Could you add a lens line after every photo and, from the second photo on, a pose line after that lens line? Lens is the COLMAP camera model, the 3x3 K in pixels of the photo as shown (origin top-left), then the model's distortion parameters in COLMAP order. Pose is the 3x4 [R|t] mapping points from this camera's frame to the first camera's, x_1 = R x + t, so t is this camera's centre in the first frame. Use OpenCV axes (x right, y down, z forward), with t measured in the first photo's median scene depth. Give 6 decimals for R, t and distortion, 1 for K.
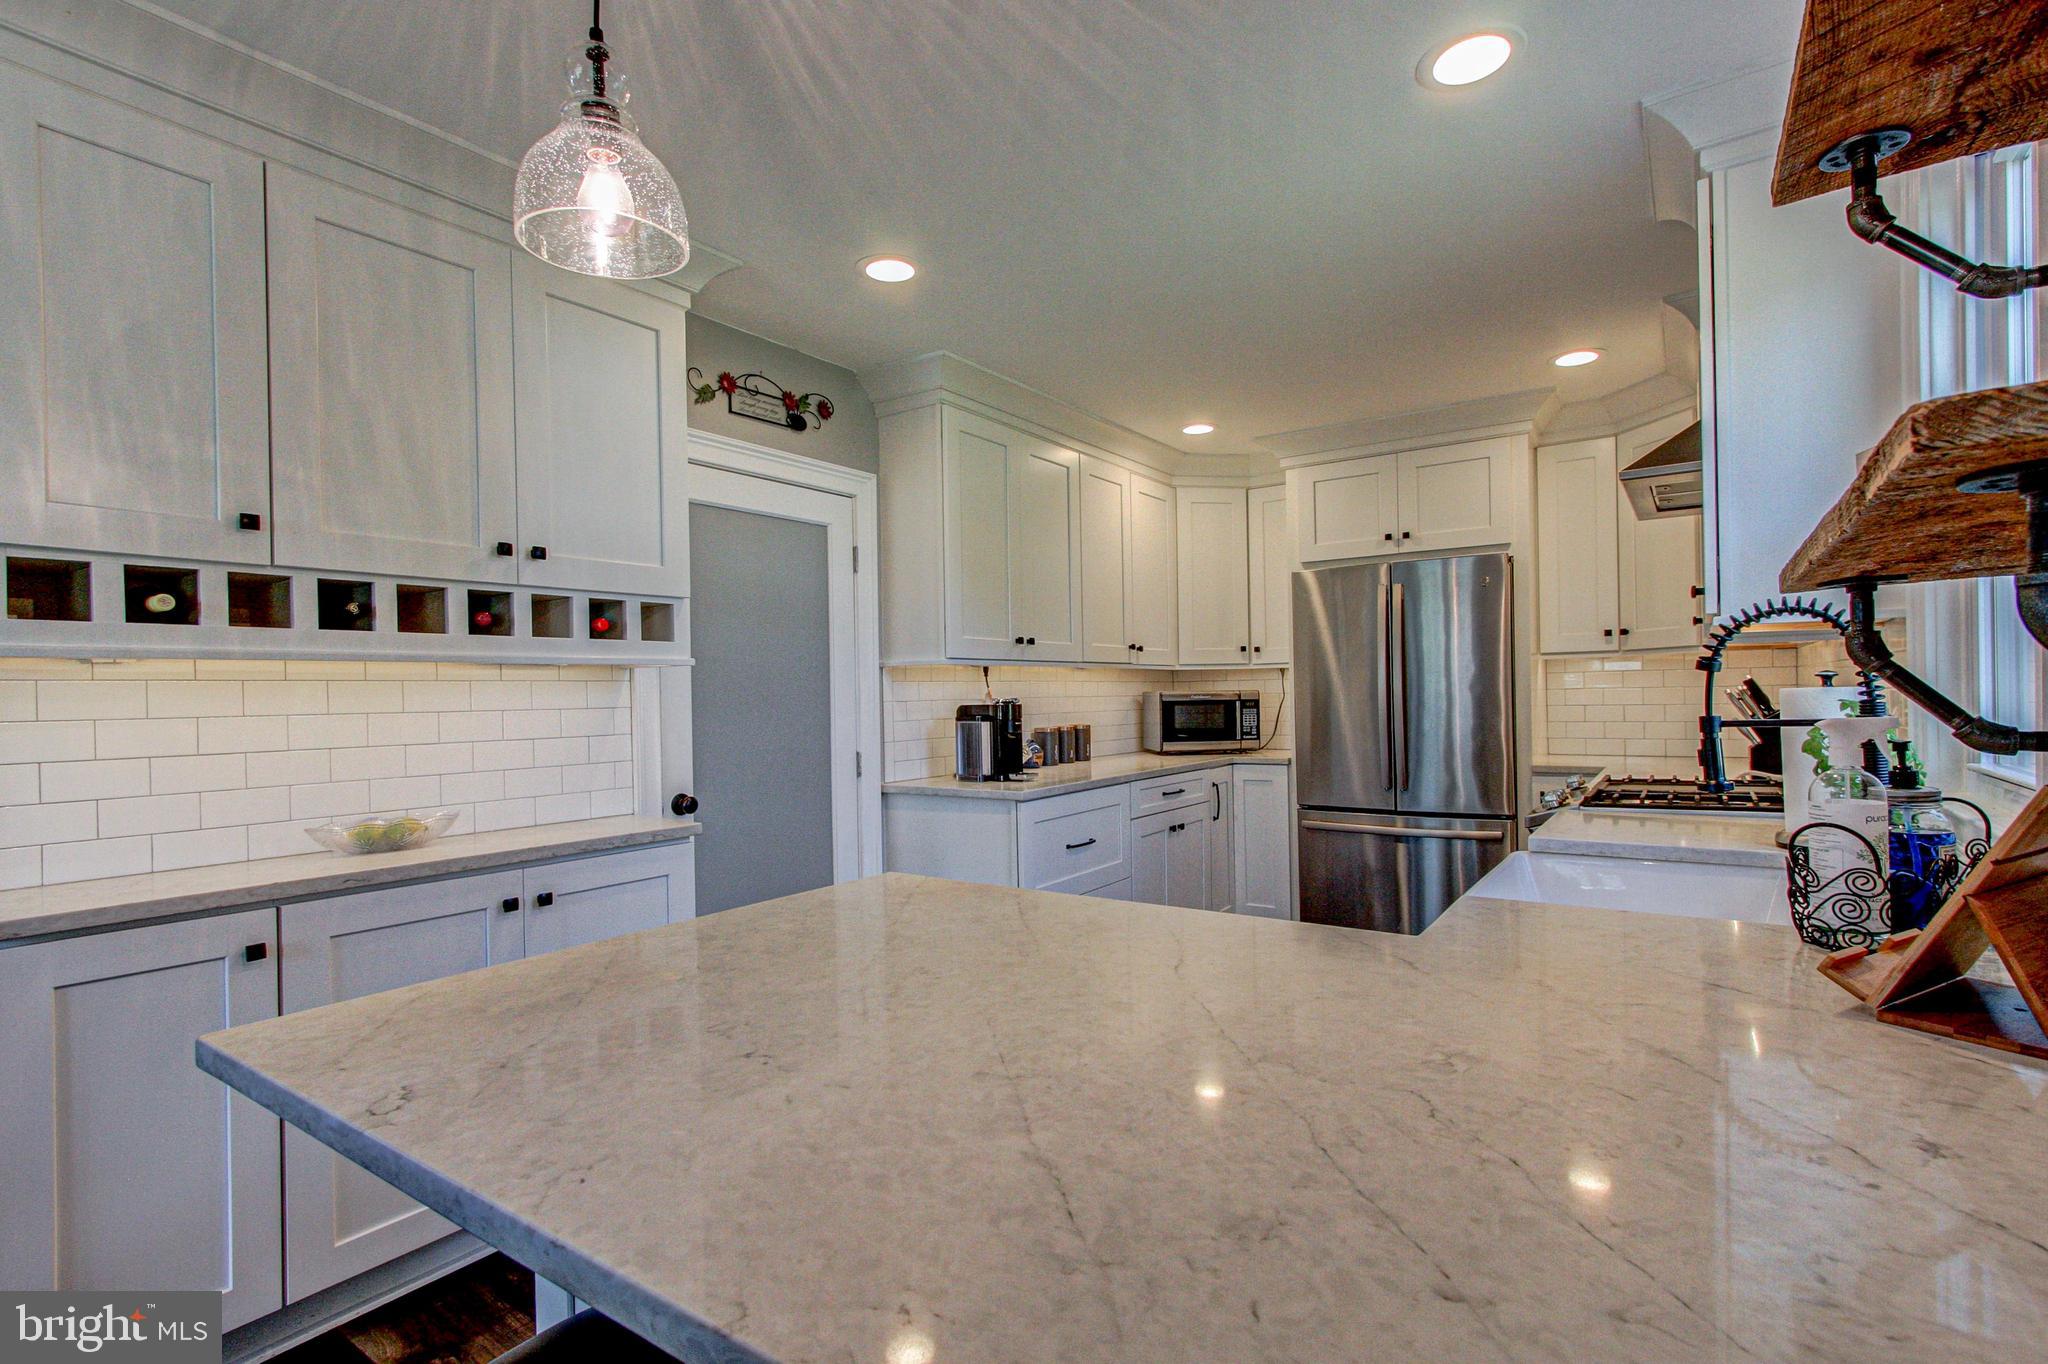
lens RADIAL K [[961.1, 0, 1016.5], [0, 961.1, 698.6], [0, 0, 1]] dist [-0.003824, 0.004746]
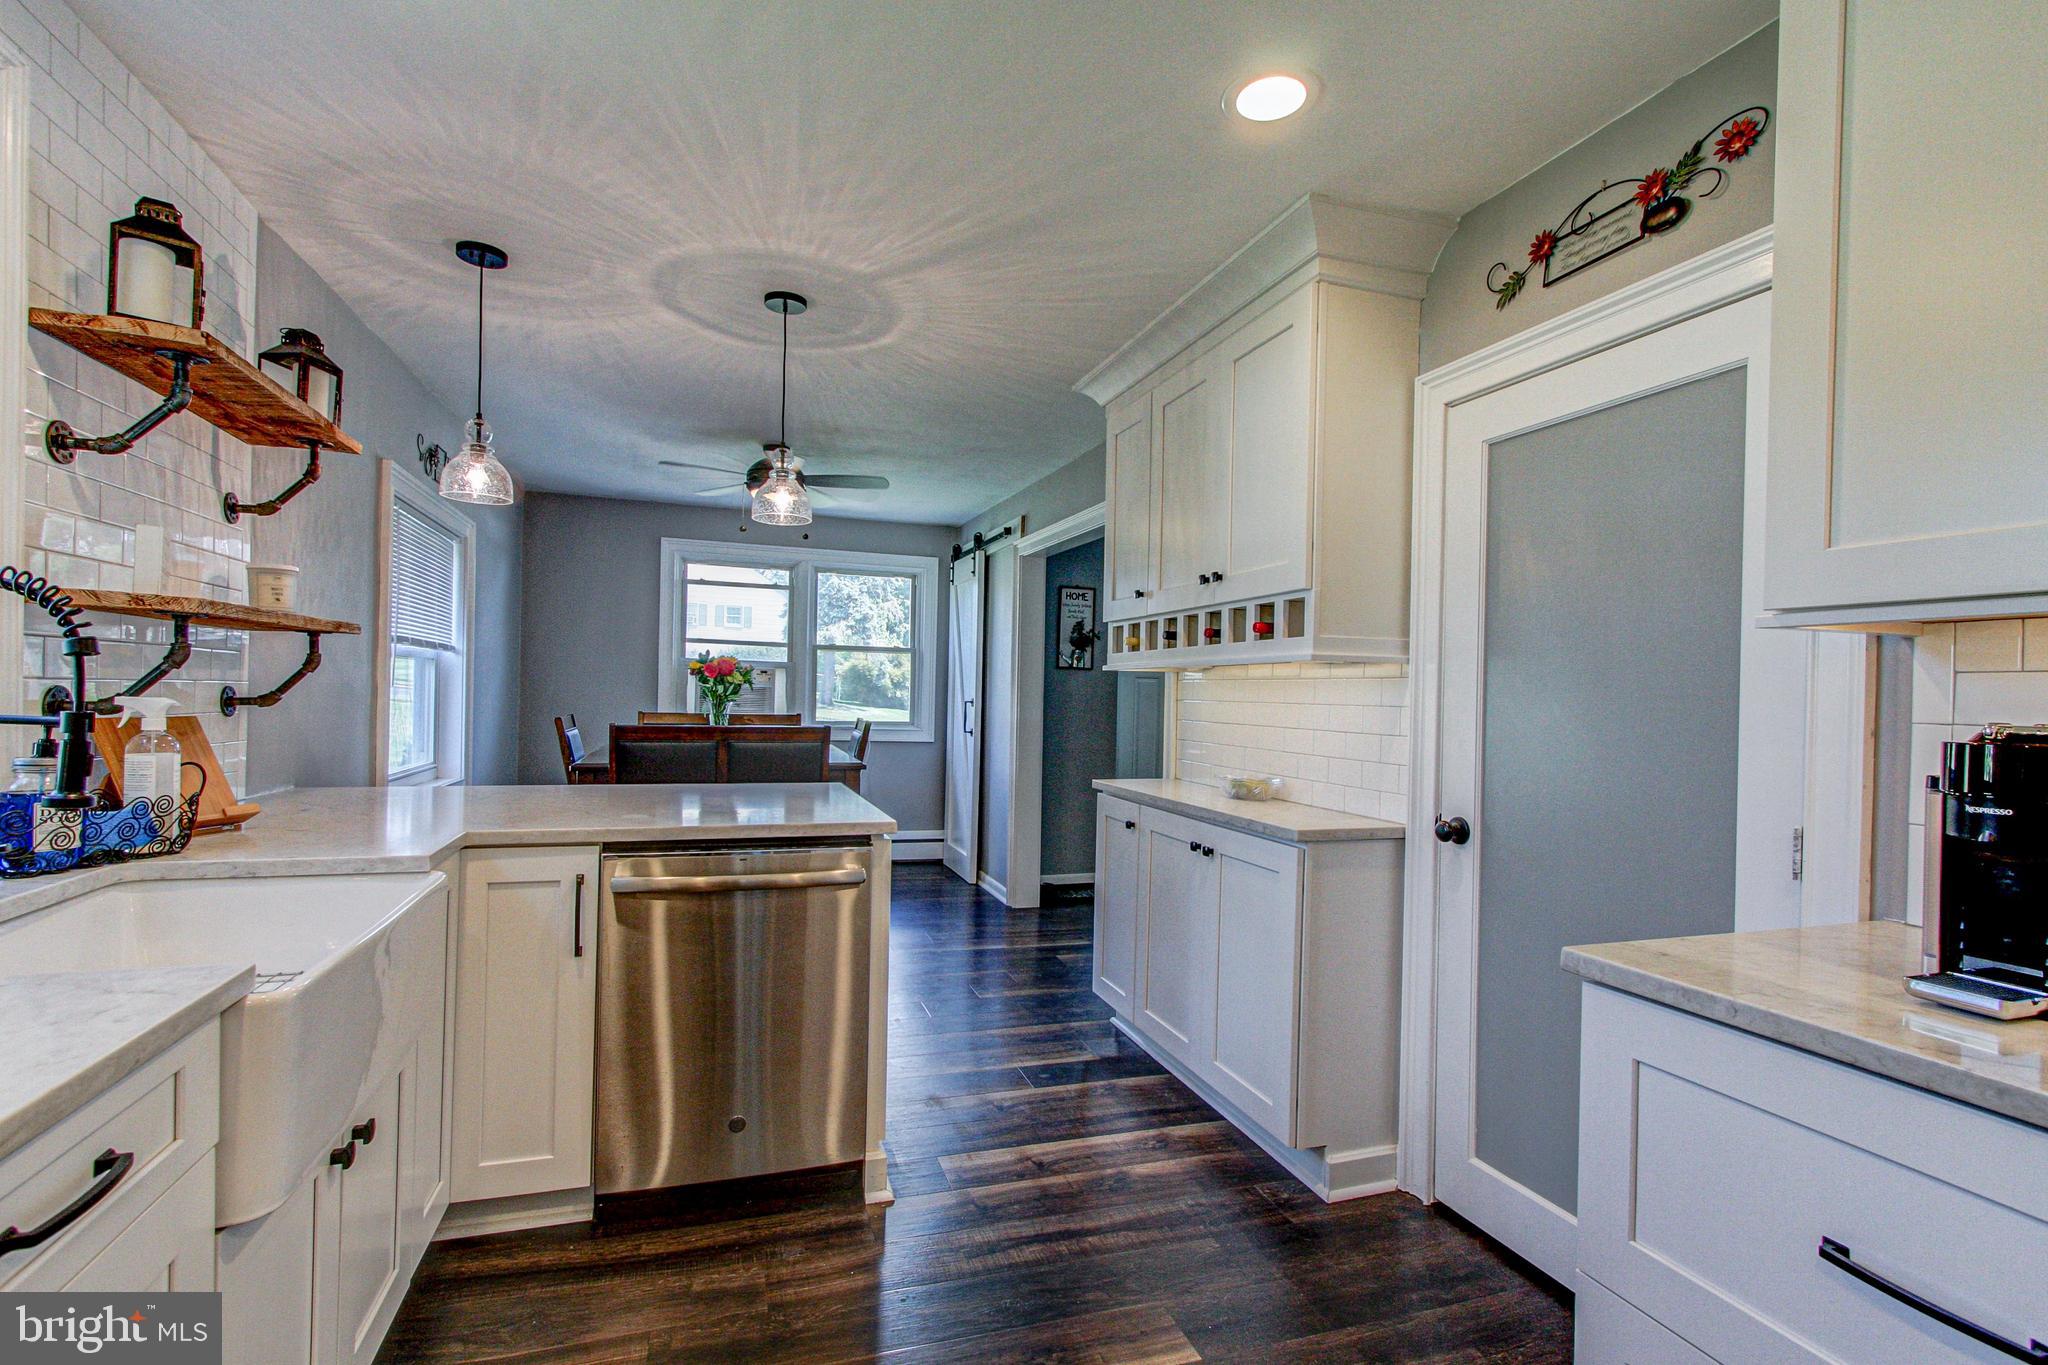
lens RADIAL K [[961.1, 0, 1016.5], [0, 961.1, 699.1], [0, 0, 1]] dist [-0.003824, 0.004746]
pose [[-0.589555, 0.010188, -0.807664, 0.443200], [-0.018018, 0.999506, 0.025760, -0.012190], [0.807528, 0.029740, -0.589080, 1.012641]]
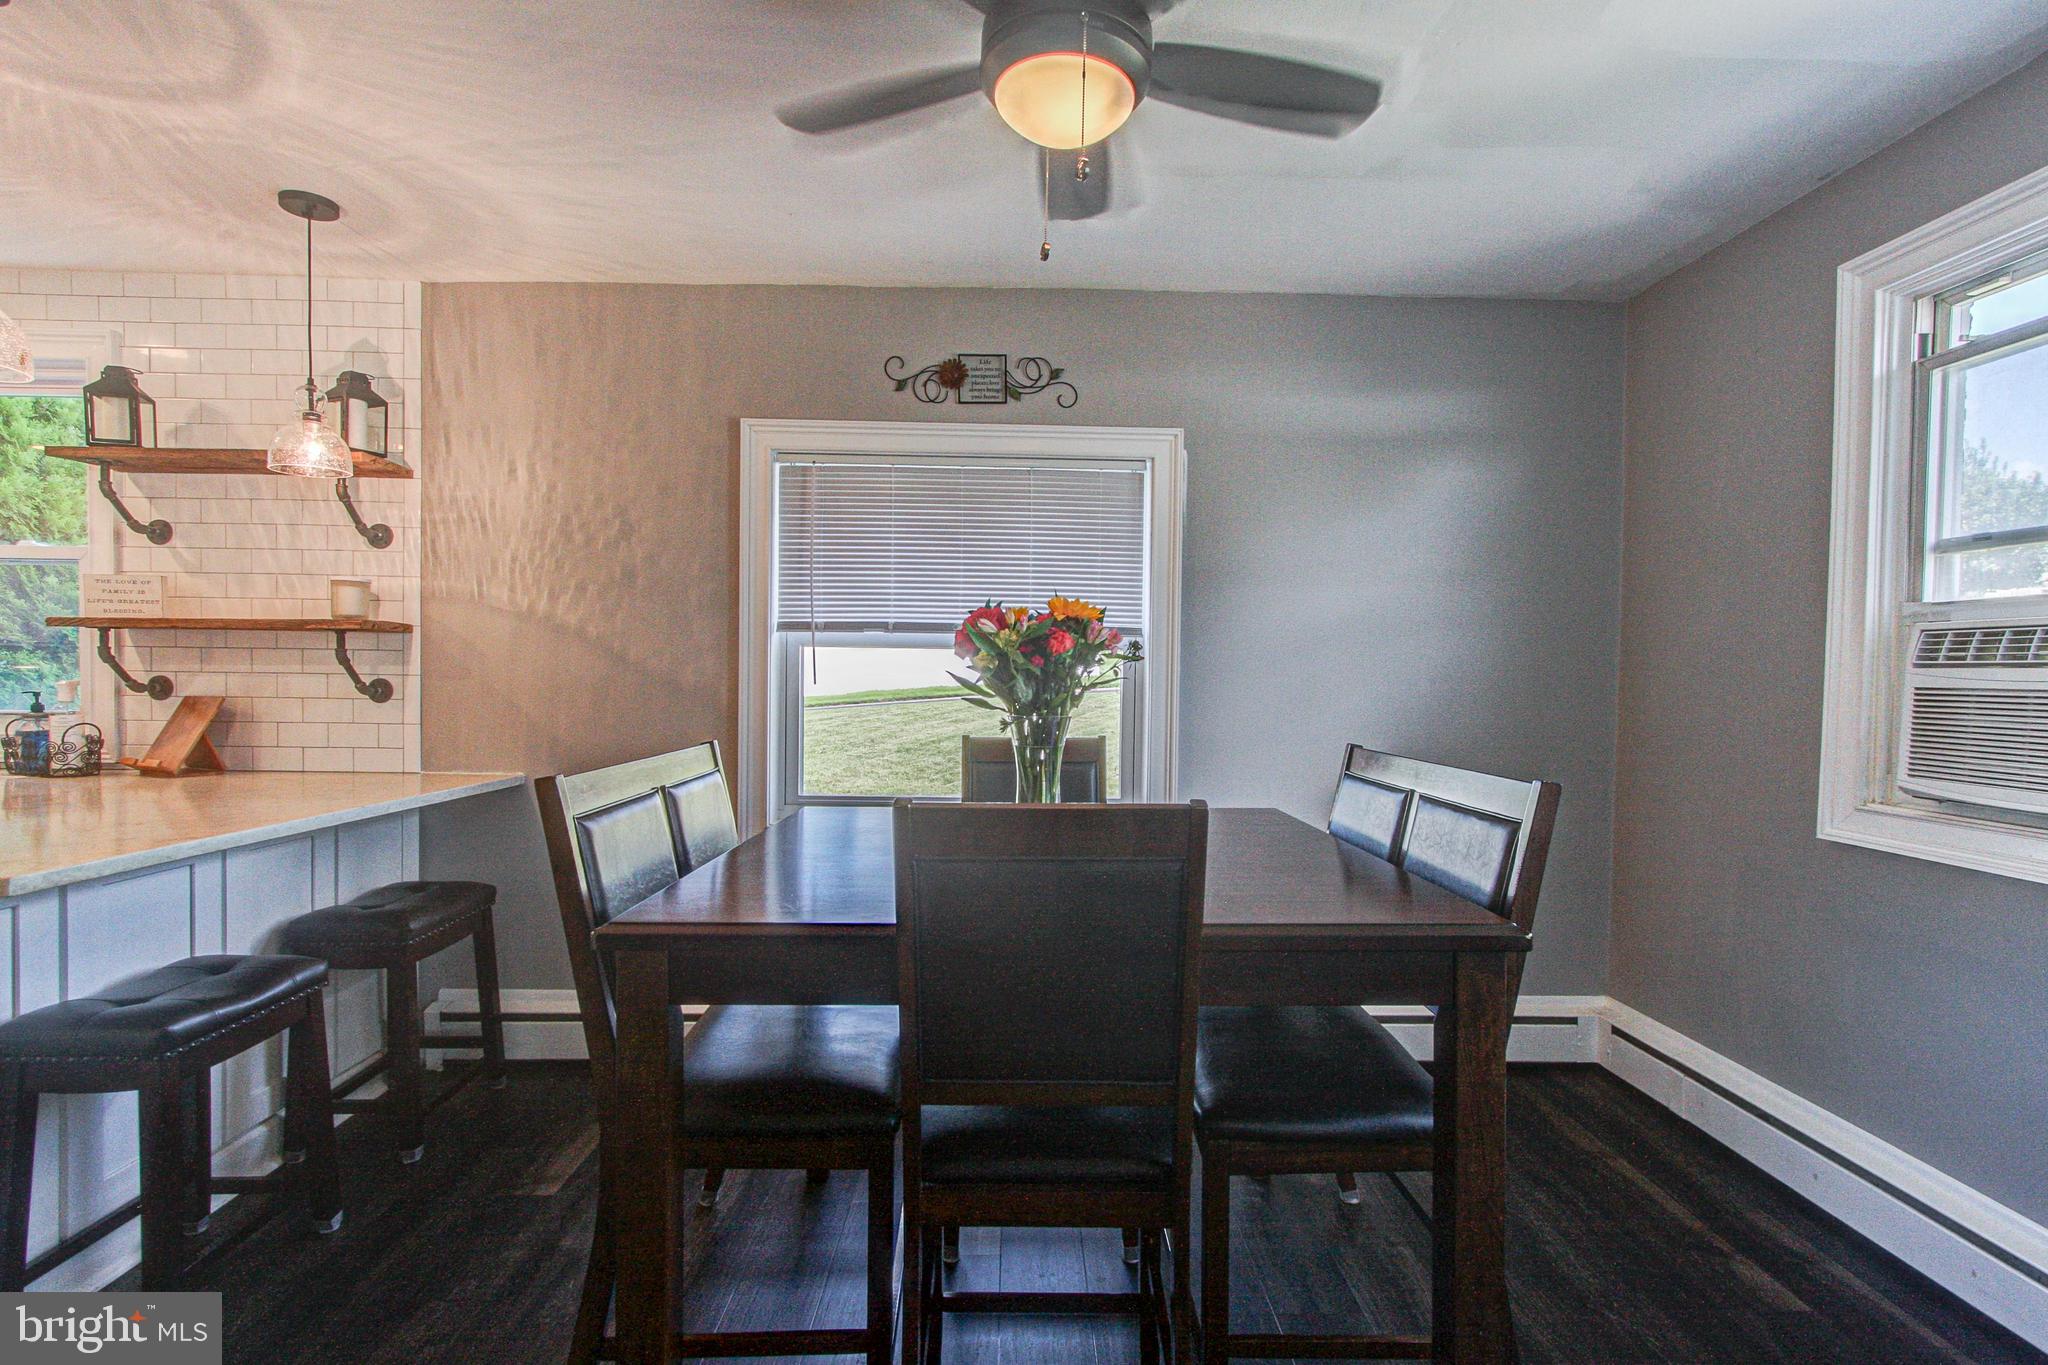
lens RADIAL K [[974.6, 0, 1025.4], [0, 974.6, 696.4], [0, 0, 1]] dist [0.003419, 0.002216]
pose [[-0.592531, -0.003962, 0.805538, -0.861109], [0.003967, 0.999961, 0.007836, 0.018196], [-0.805538, 0.007838, -0.592492, 0.184218]]
